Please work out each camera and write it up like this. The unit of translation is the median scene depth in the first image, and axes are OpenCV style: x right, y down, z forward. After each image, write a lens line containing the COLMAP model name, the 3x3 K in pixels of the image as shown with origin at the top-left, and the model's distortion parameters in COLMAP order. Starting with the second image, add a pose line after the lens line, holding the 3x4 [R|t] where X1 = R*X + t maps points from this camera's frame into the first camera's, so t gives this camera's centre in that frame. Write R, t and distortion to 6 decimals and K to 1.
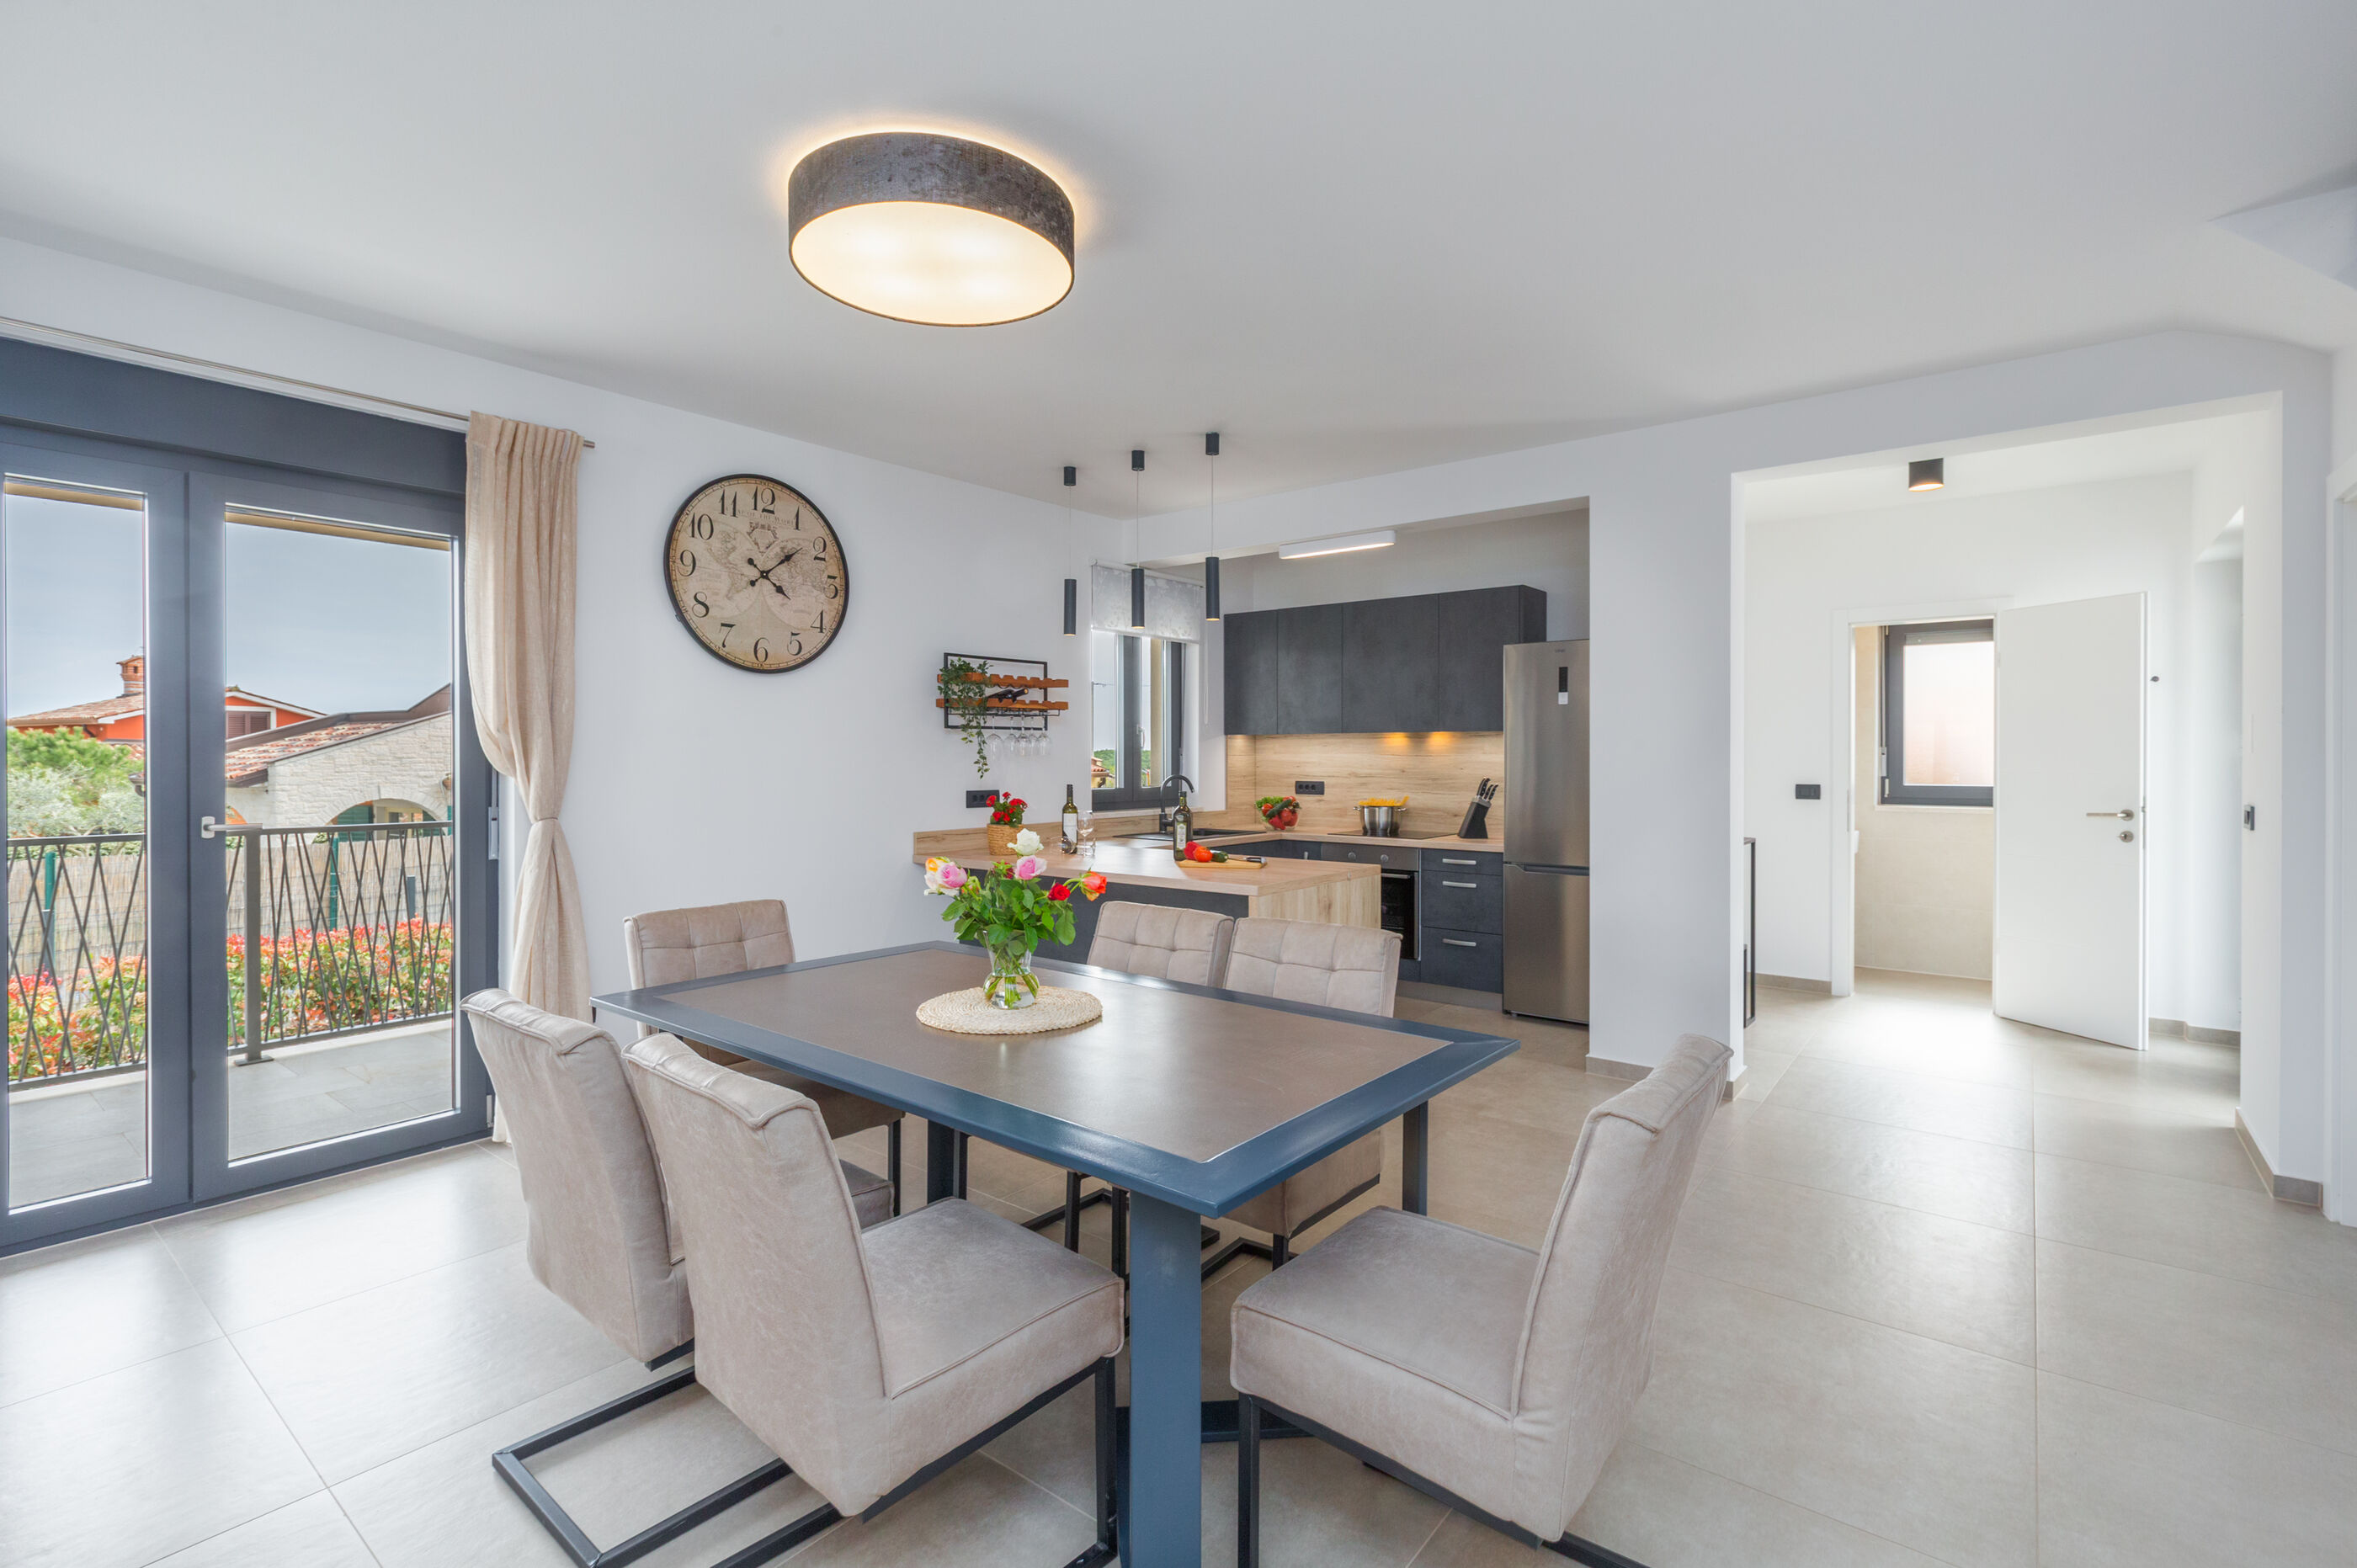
lens RADIAL K [[1070.8, 0, 1176.2], [0, 1070.8, 762.0], [0, 0, 1]] dist [-0.002357, -0.000311]
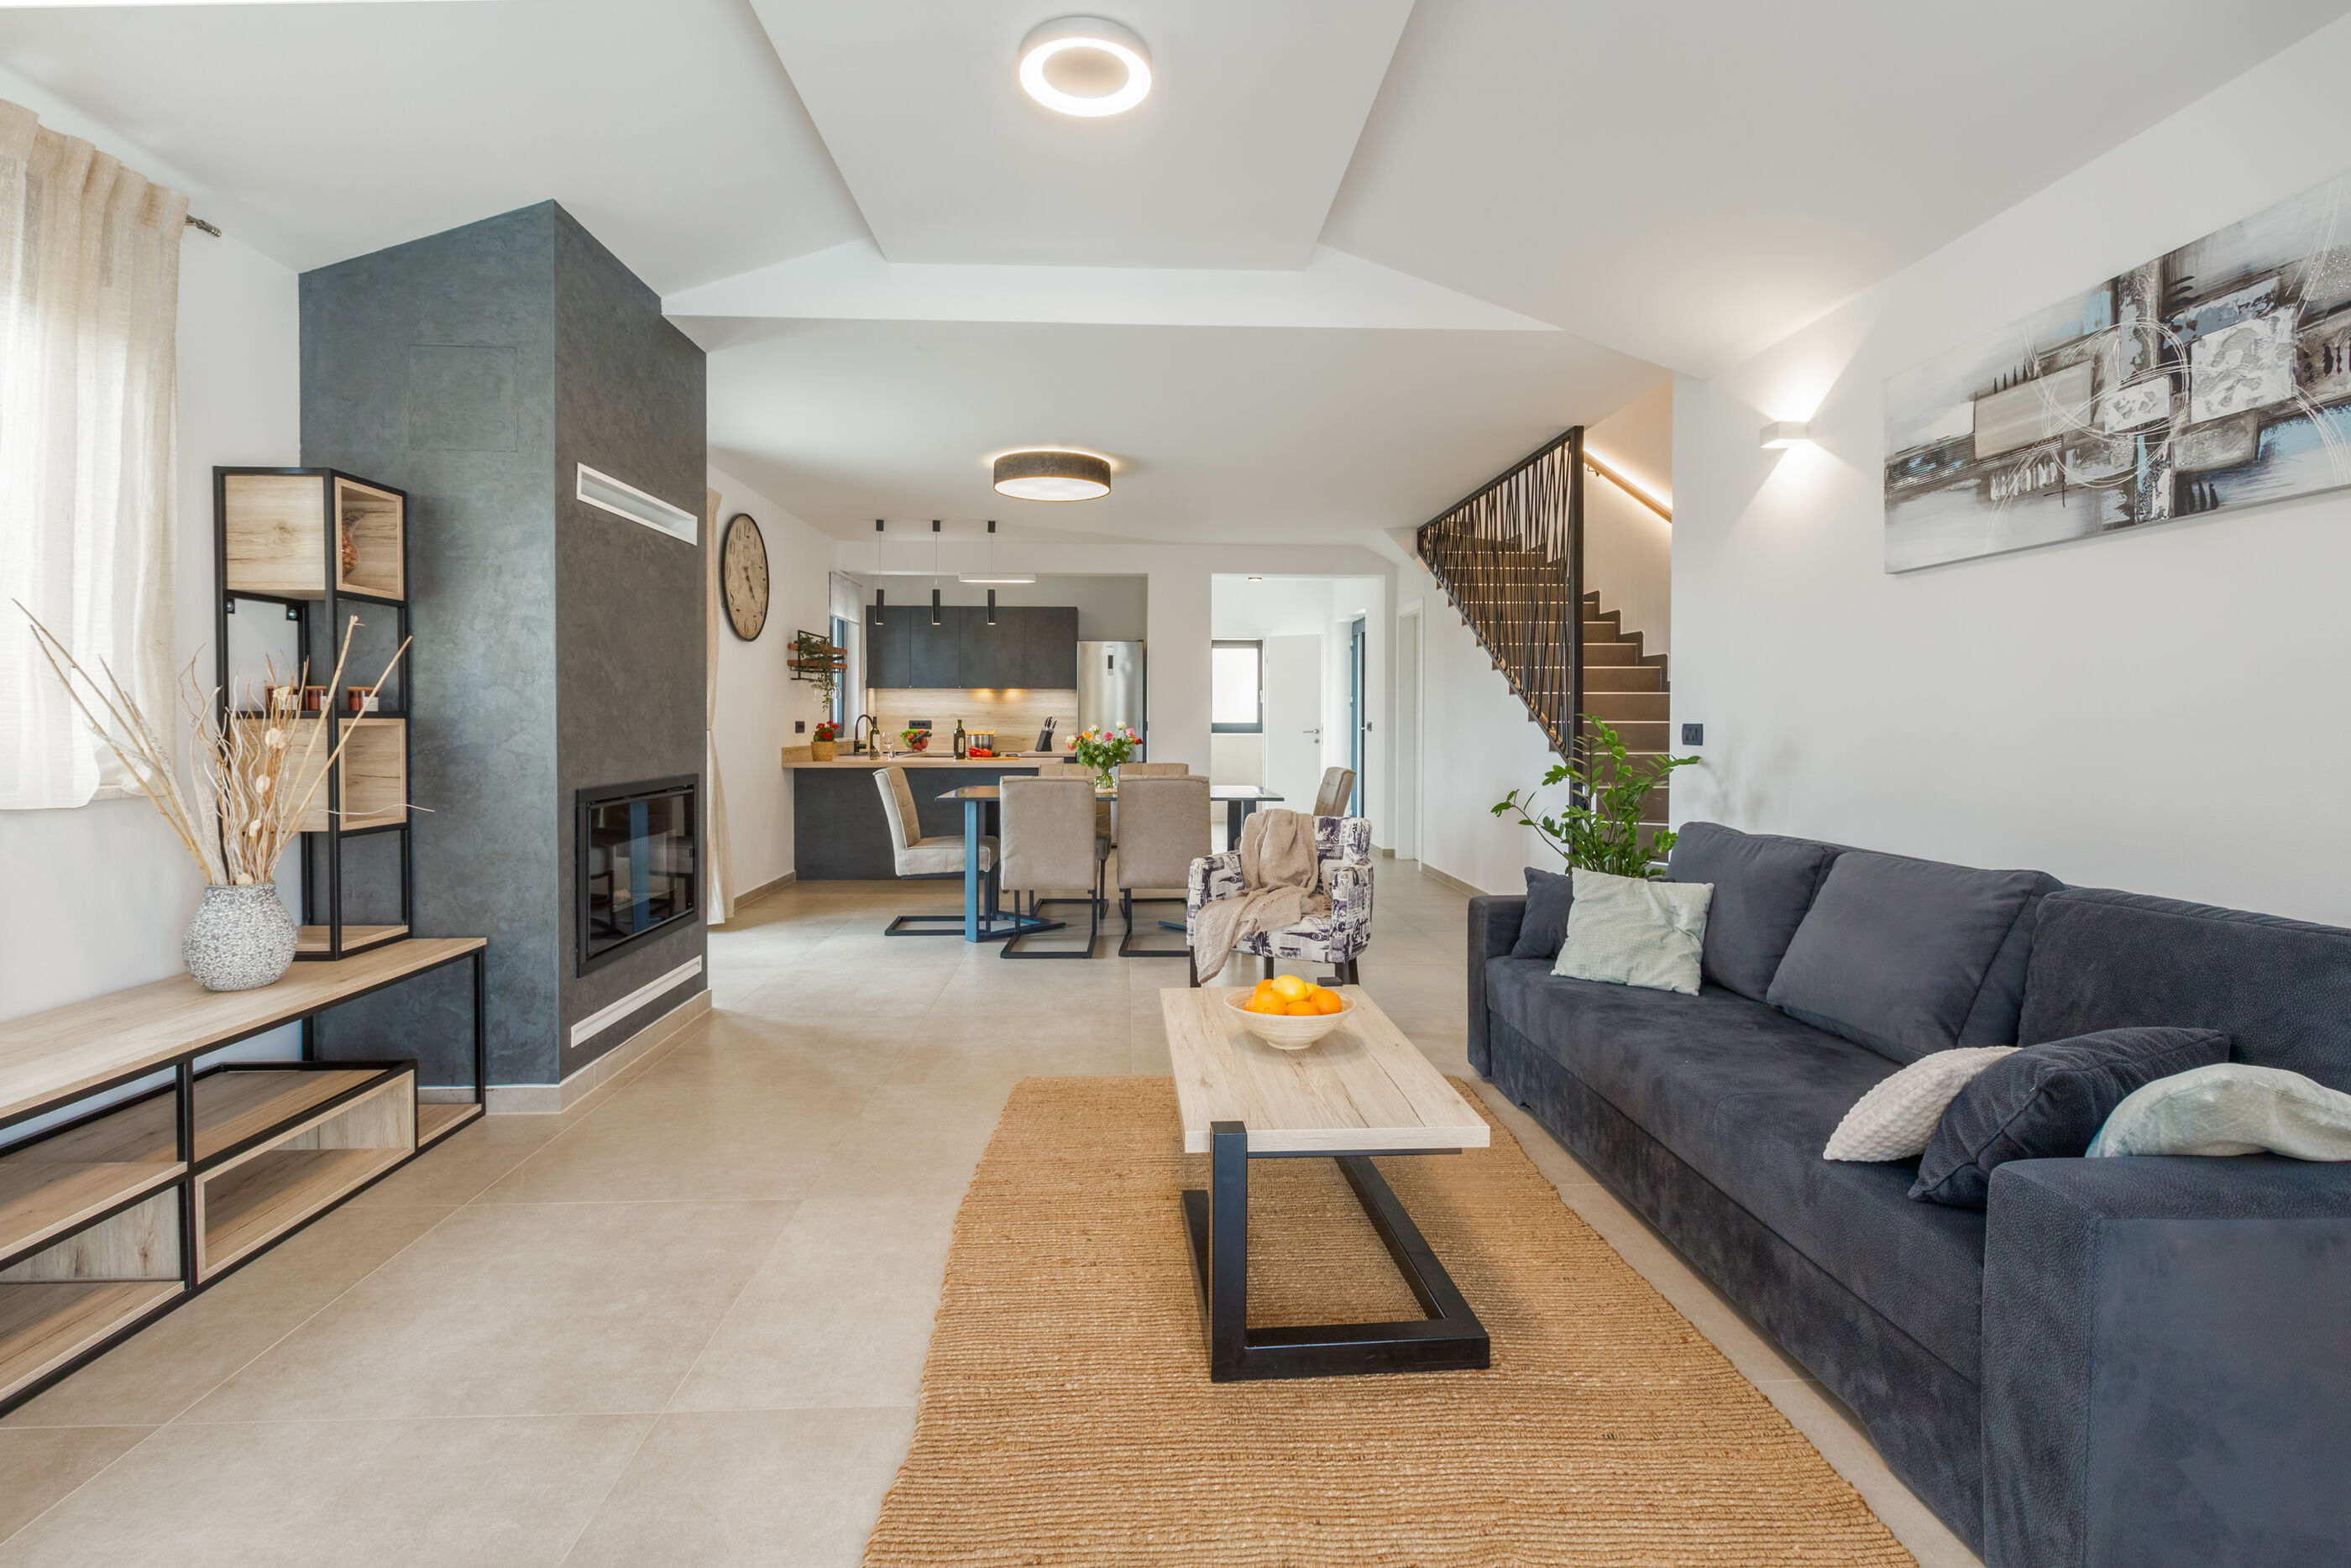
lens RADIAL K [[1075.8, 0, 1178.4], [0, 1075.8, 740.1], [0, 0, 1]] dist [-0.000485, -0.000781]
pose [[0.748634, -0.009857, 0.662910, -0.909722], [0.001004, 0.999905, 0.013735, 0.038076], [-0.662982, -0.009617, 0.748573, -0.558300]]
